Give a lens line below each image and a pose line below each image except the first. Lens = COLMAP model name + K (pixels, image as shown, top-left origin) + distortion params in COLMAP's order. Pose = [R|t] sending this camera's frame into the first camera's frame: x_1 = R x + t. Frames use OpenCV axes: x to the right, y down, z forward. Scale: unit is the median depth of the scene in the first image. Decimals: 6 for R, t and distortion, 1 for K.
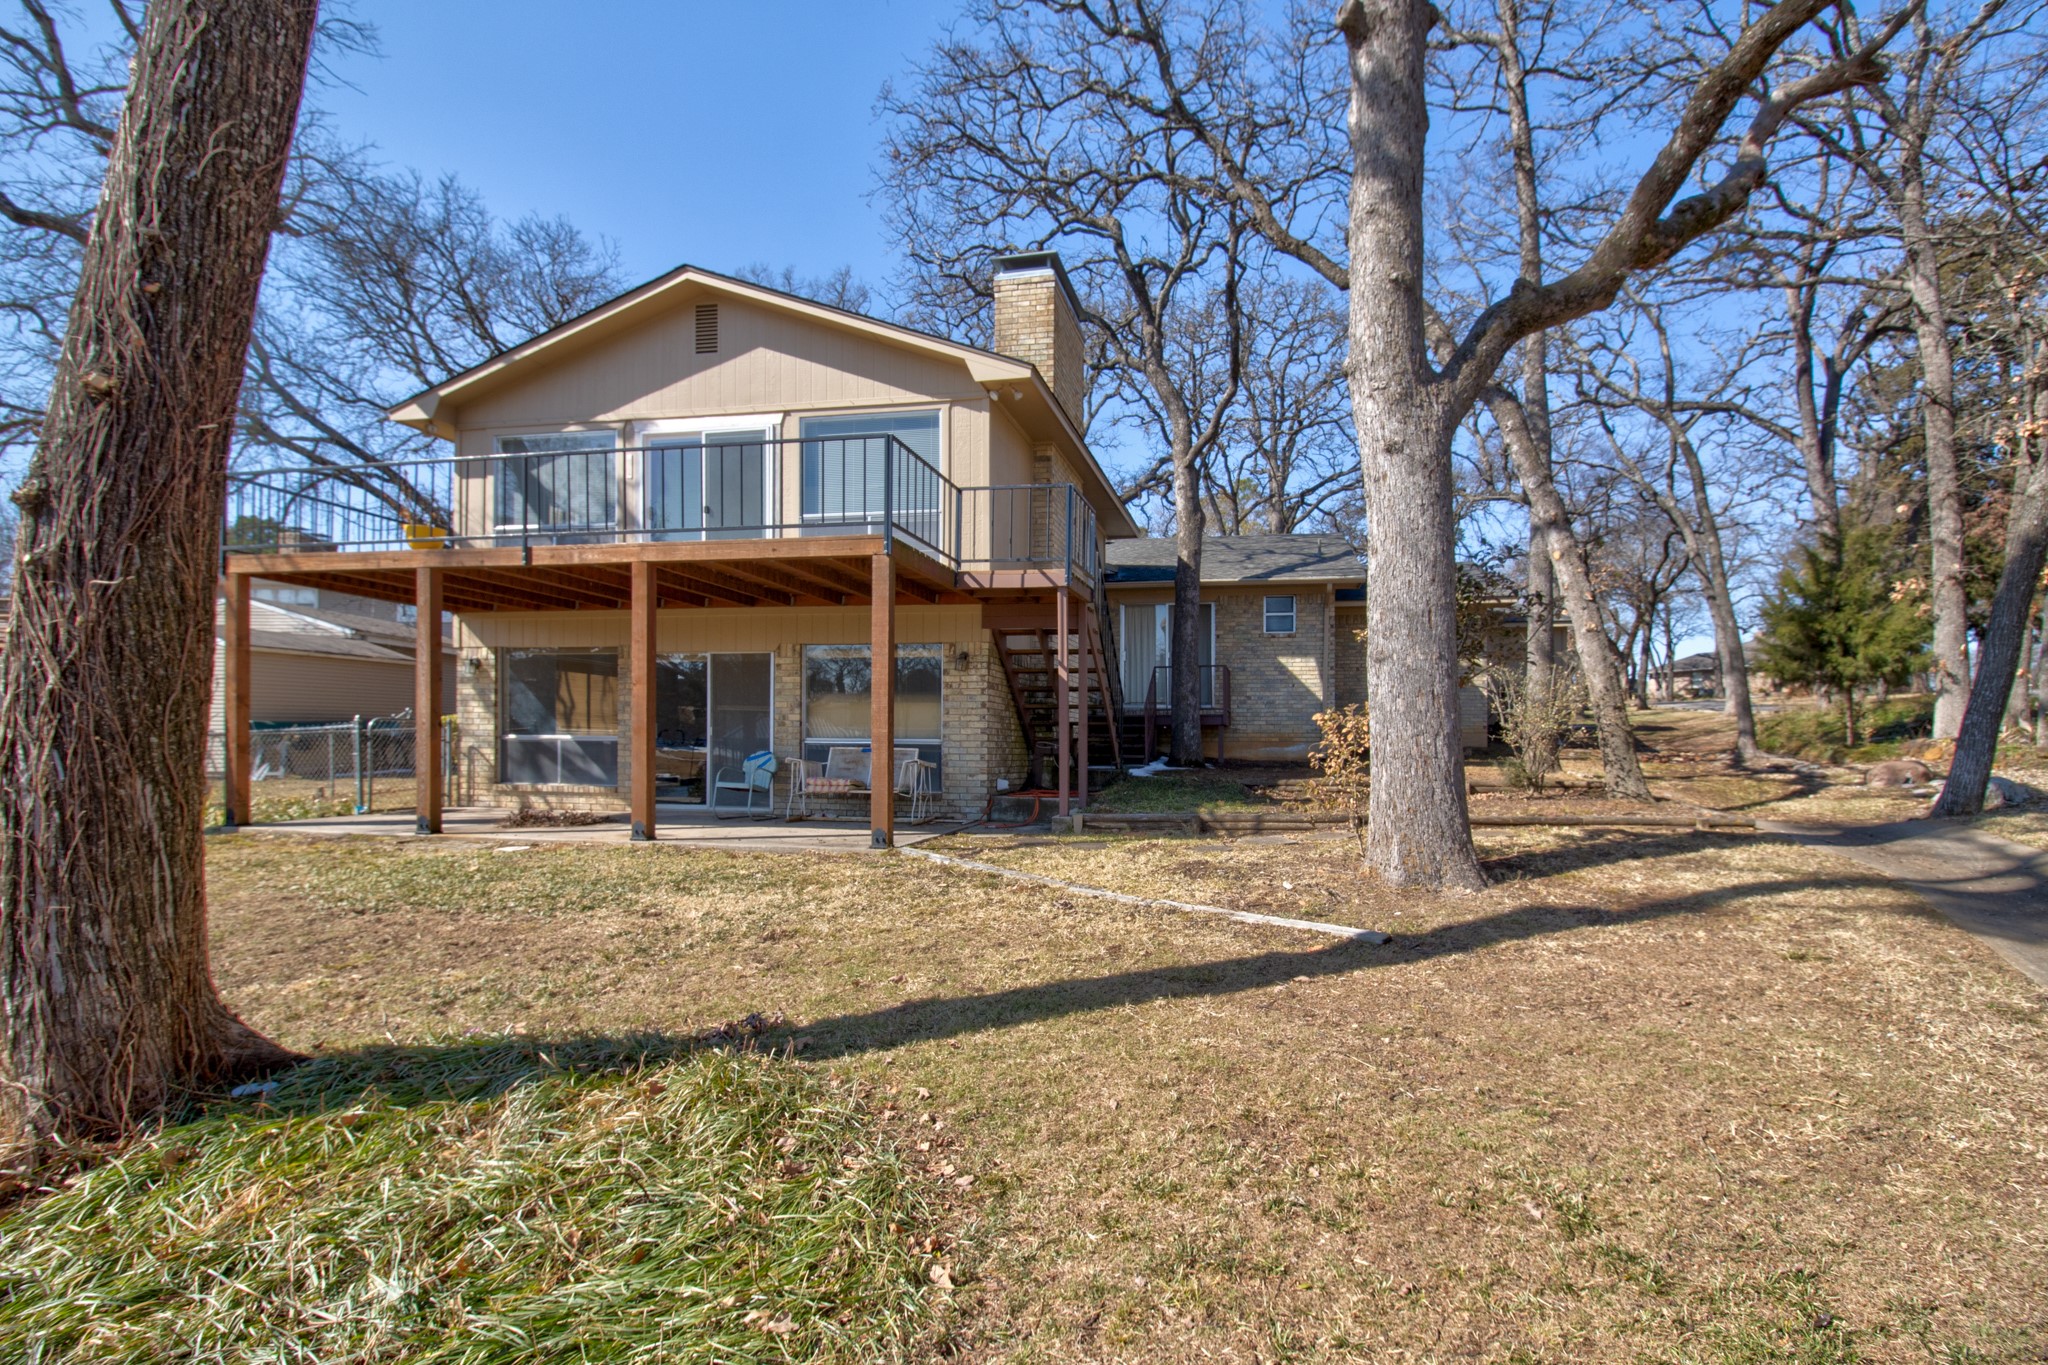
lens RADIAL K [[1018.2, 0, 1026.1], [0, 1018.2, 697.8], [0, 0, 1]] dist [-0.004079, -0.000547]
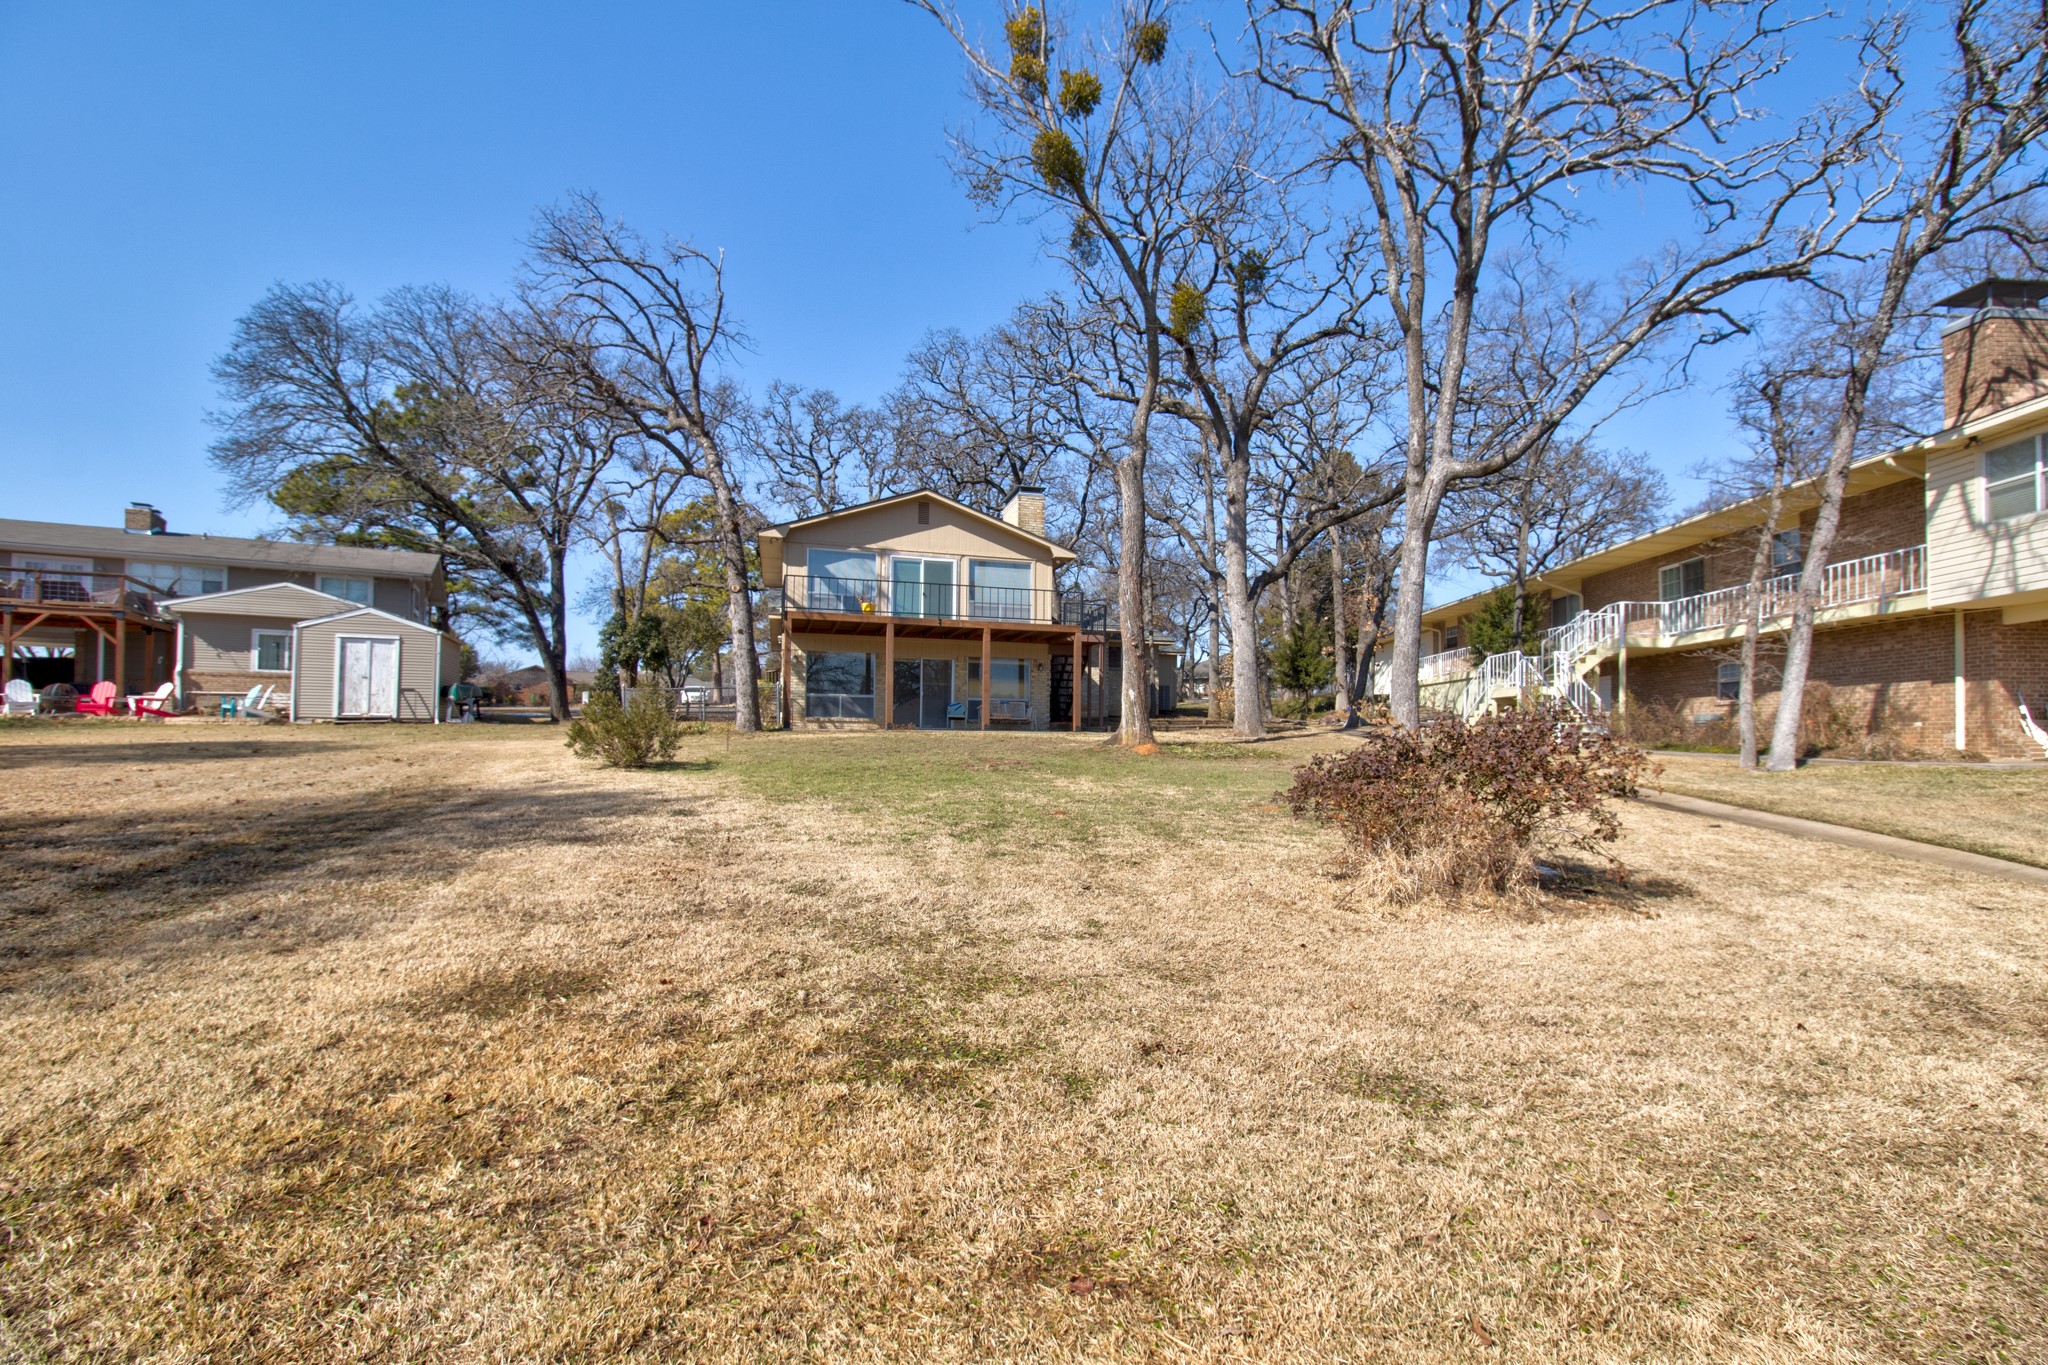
lens RADIAL K [[936.4, 0, 1014.9], [0, 936.4, 688.7], [0, 0, 1]] dist [-0.015829, -0.003271]
pose [[0.905311, 0.026964, 0.423893, -0.924848], [-0.023734, 0.999635, -0.012897, 0.040675], [-0.424086, 0.001615, 0.905621, -0.874311]]
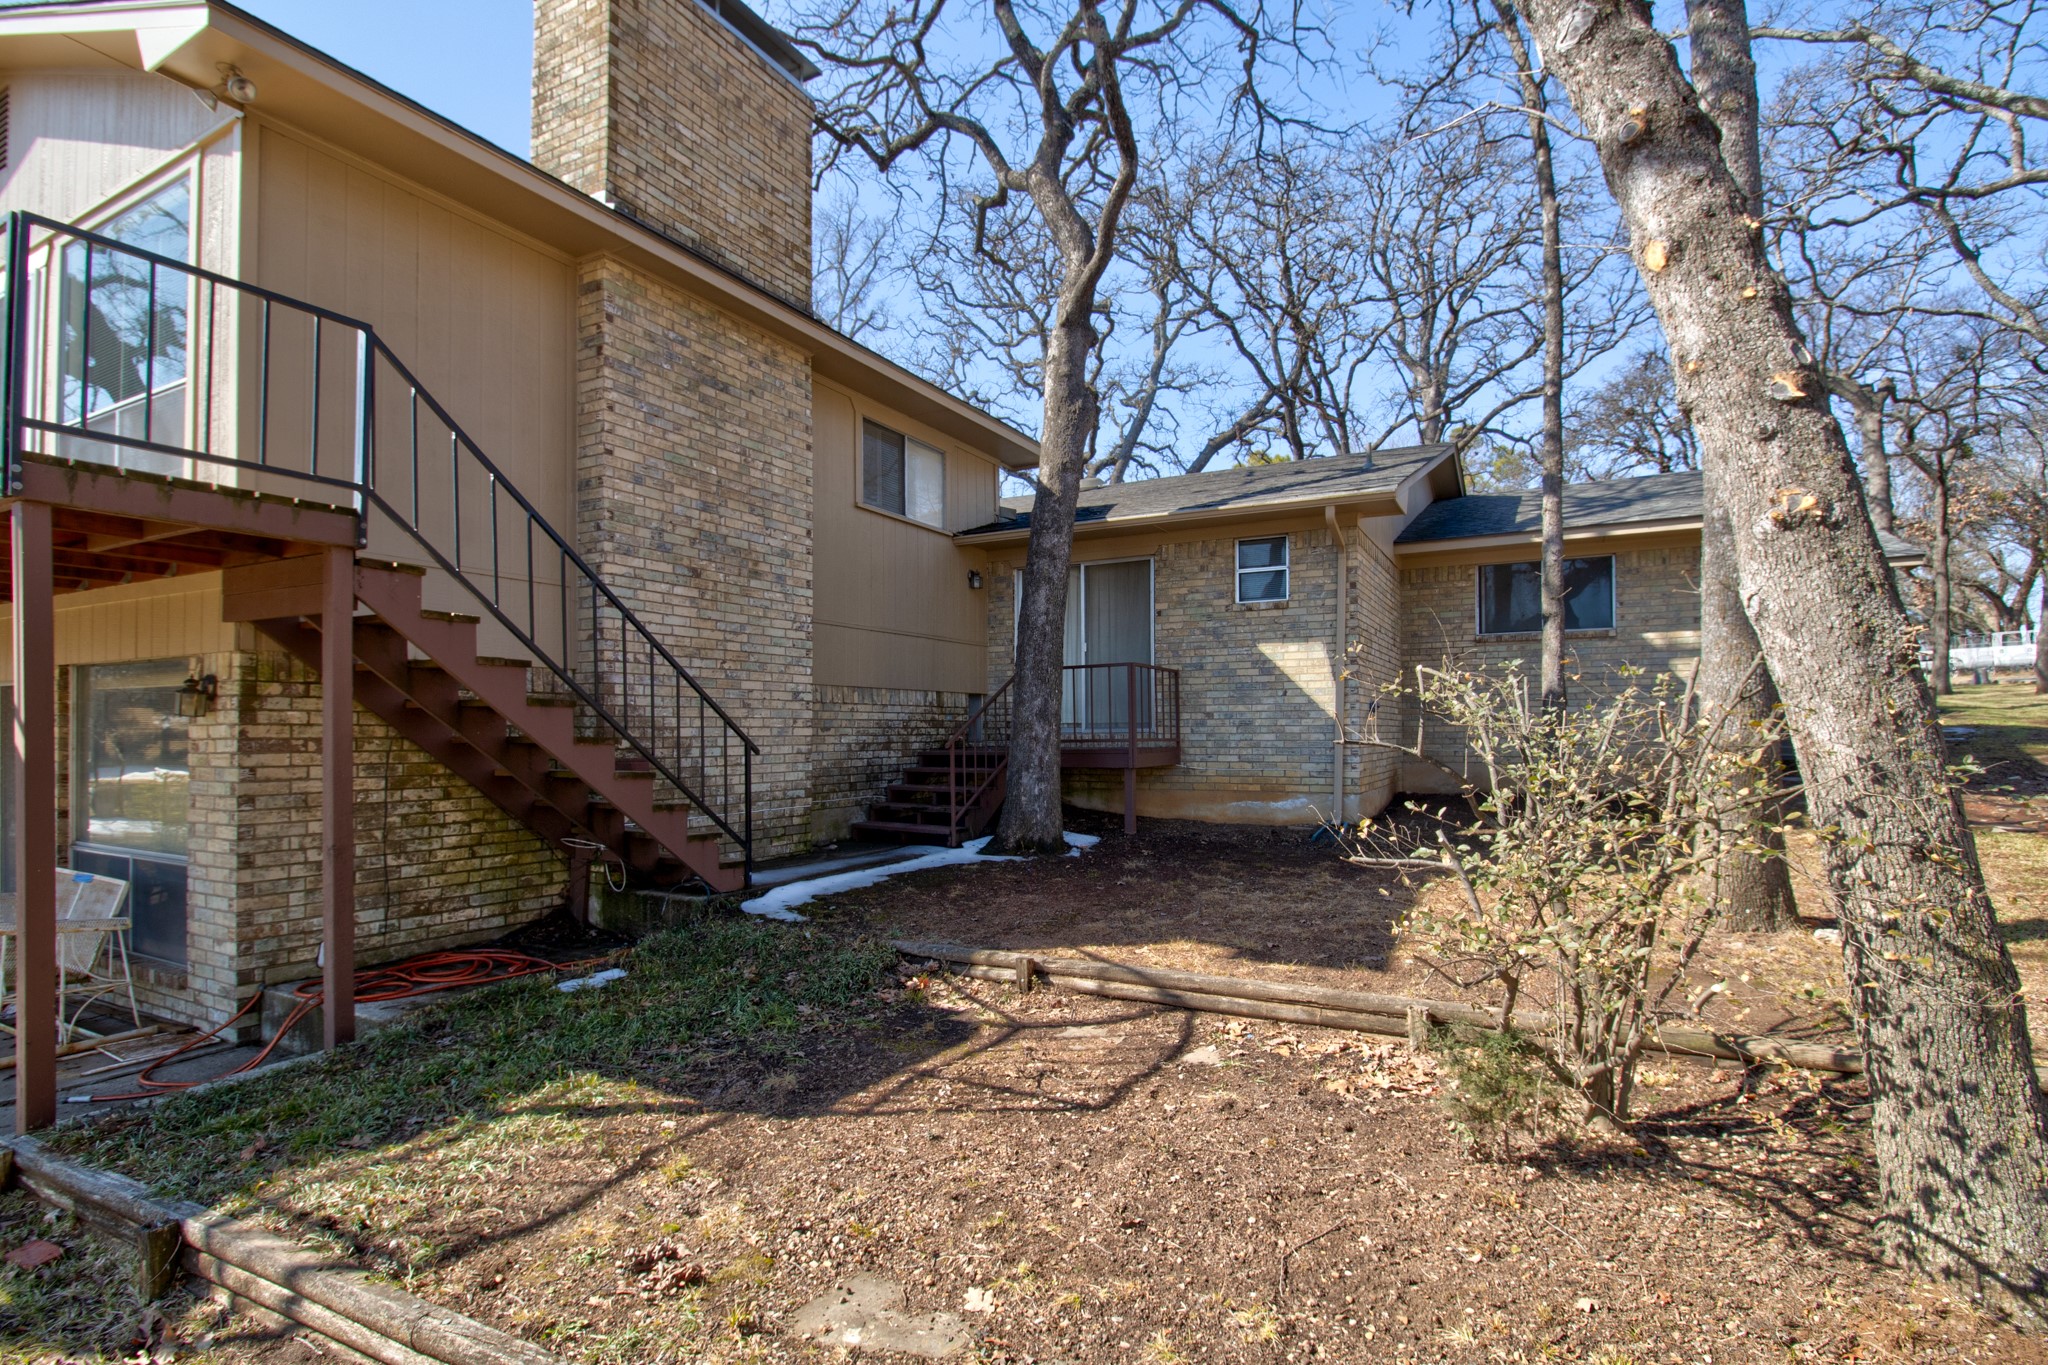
lens RADIAL K [[936.4, 0, 1028.1], [0, 936.4, 690.5], [0, 0, 1]] dist [-0.015829, -0.003271]
pose [[0.956779, -0.023861, -0.289834, 0.341833], [0.026255, 0.999646, 0.004374, -0.024341], [0.289627, -0.011795, 0.957067, 0.567822]]
